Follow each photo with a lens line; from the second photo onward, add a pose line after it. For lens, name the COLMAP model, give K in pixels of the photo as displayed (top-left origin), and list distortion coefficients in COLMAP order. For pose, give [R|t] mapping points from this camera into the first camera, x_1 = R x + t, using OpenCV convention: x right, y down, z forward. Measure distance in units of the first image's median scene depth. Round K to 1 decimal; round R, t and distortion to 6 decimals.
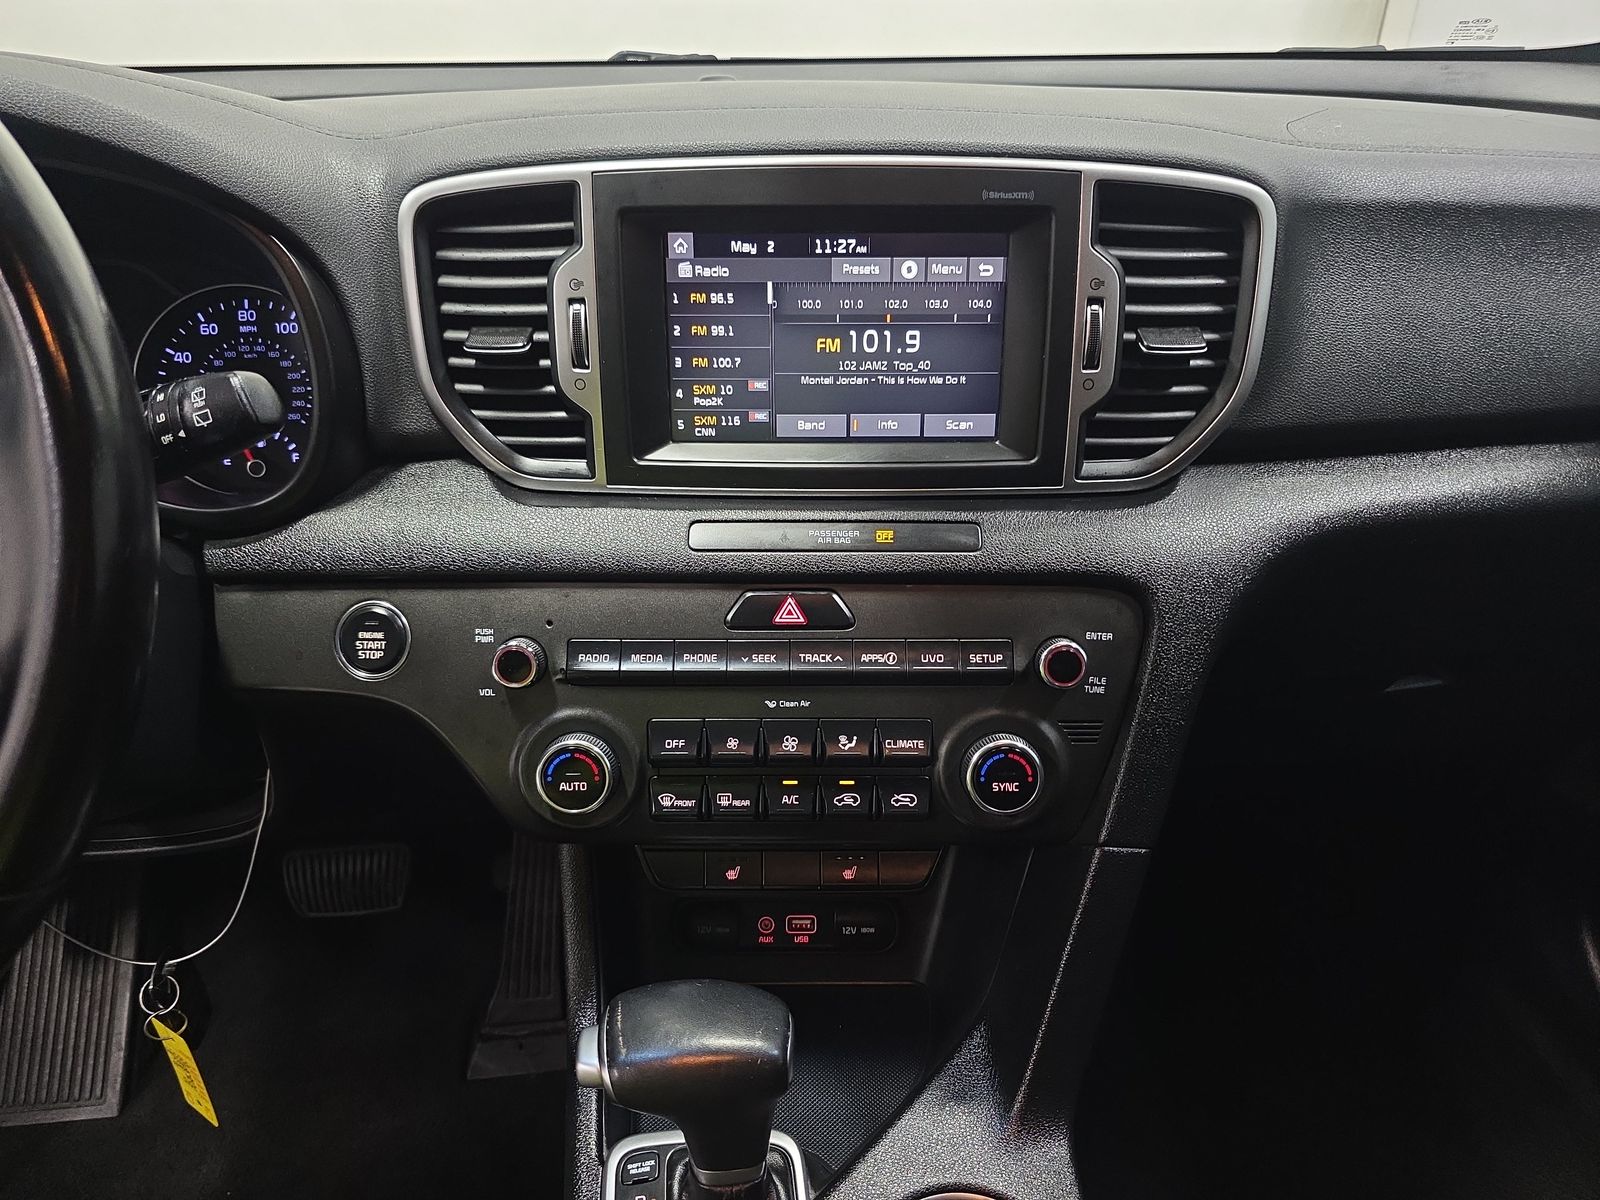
lens RADIAL K [[968.0, 0, 800.0], [0, 968.0, 600.0], [0, 0, 1]] dist [0.043608, -0.036729]
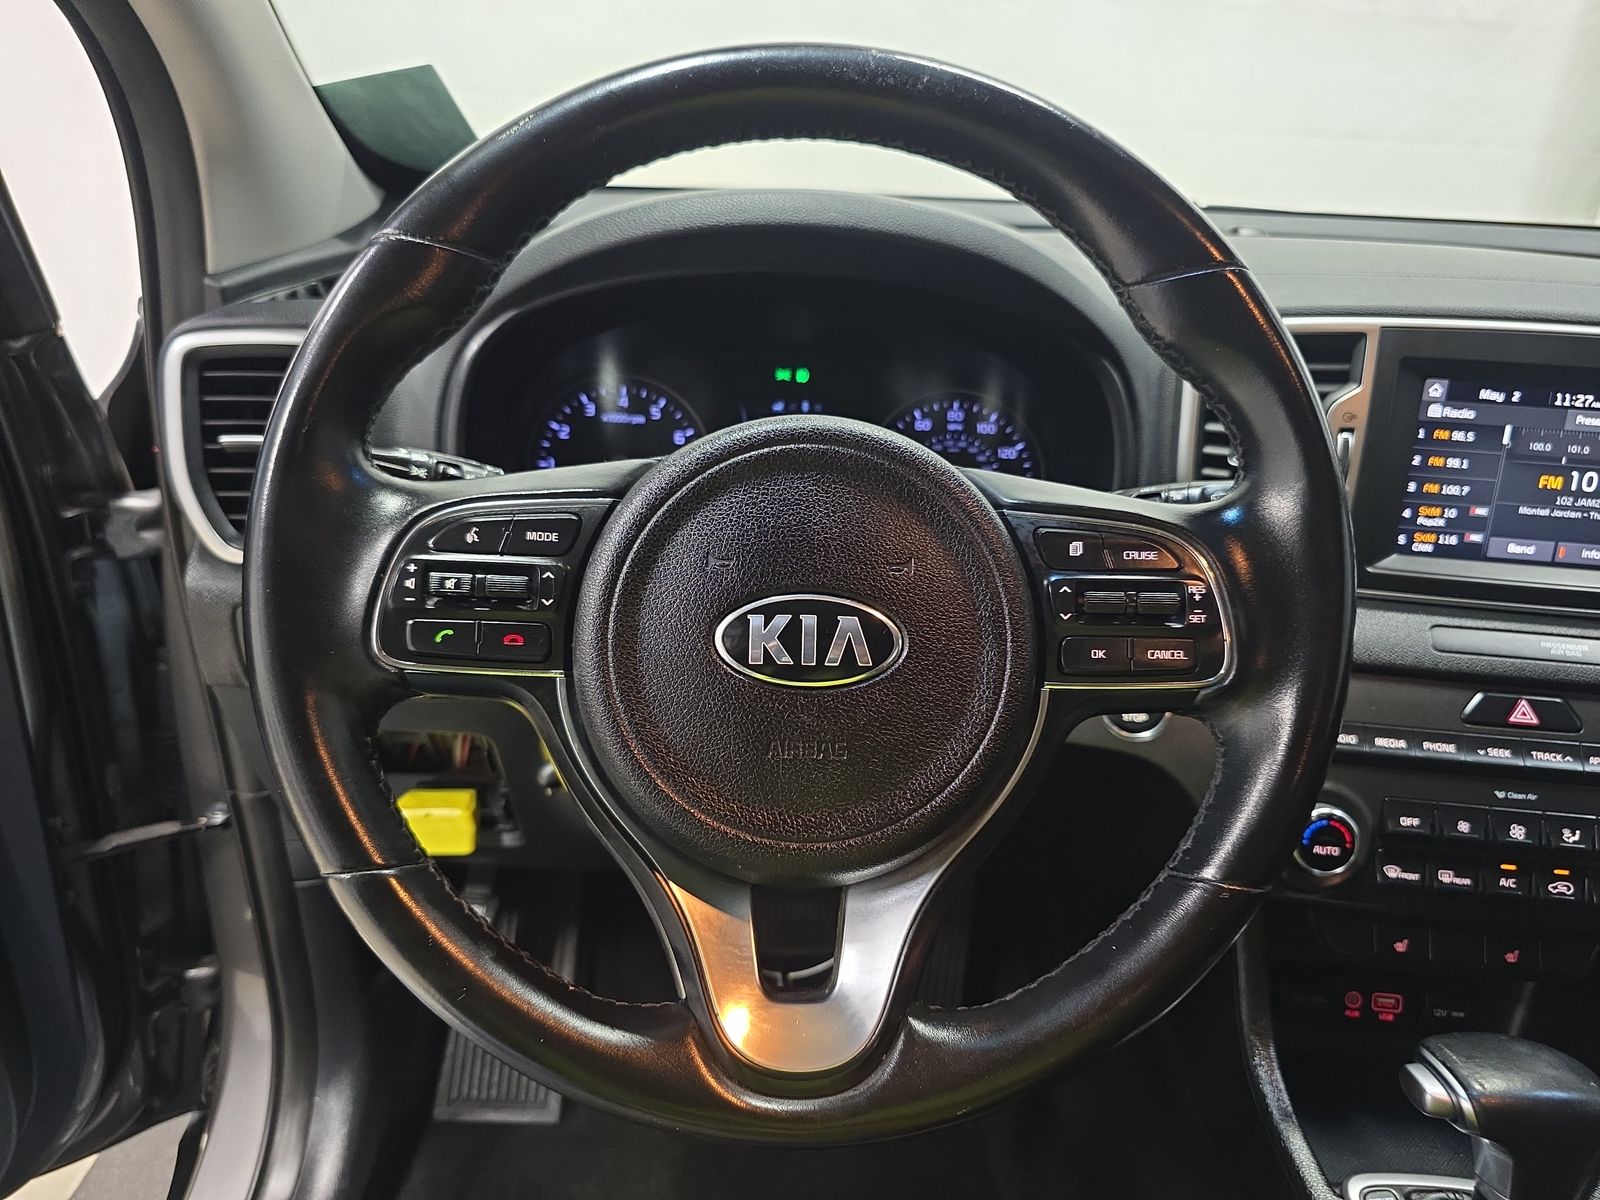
lens RADIAL K [[968.0, 0, 800.0], [0, 968.0, 600.0], [0, 0, 1]] dist [0.043608, -0.036729]
pose [[0.995096, 0.084769, -0.050972, -0.781329], [-0.088741, 0.992715, -0.081498, 0.048013], [0.043693, 0.085622, 0.995369, -0.177516]]
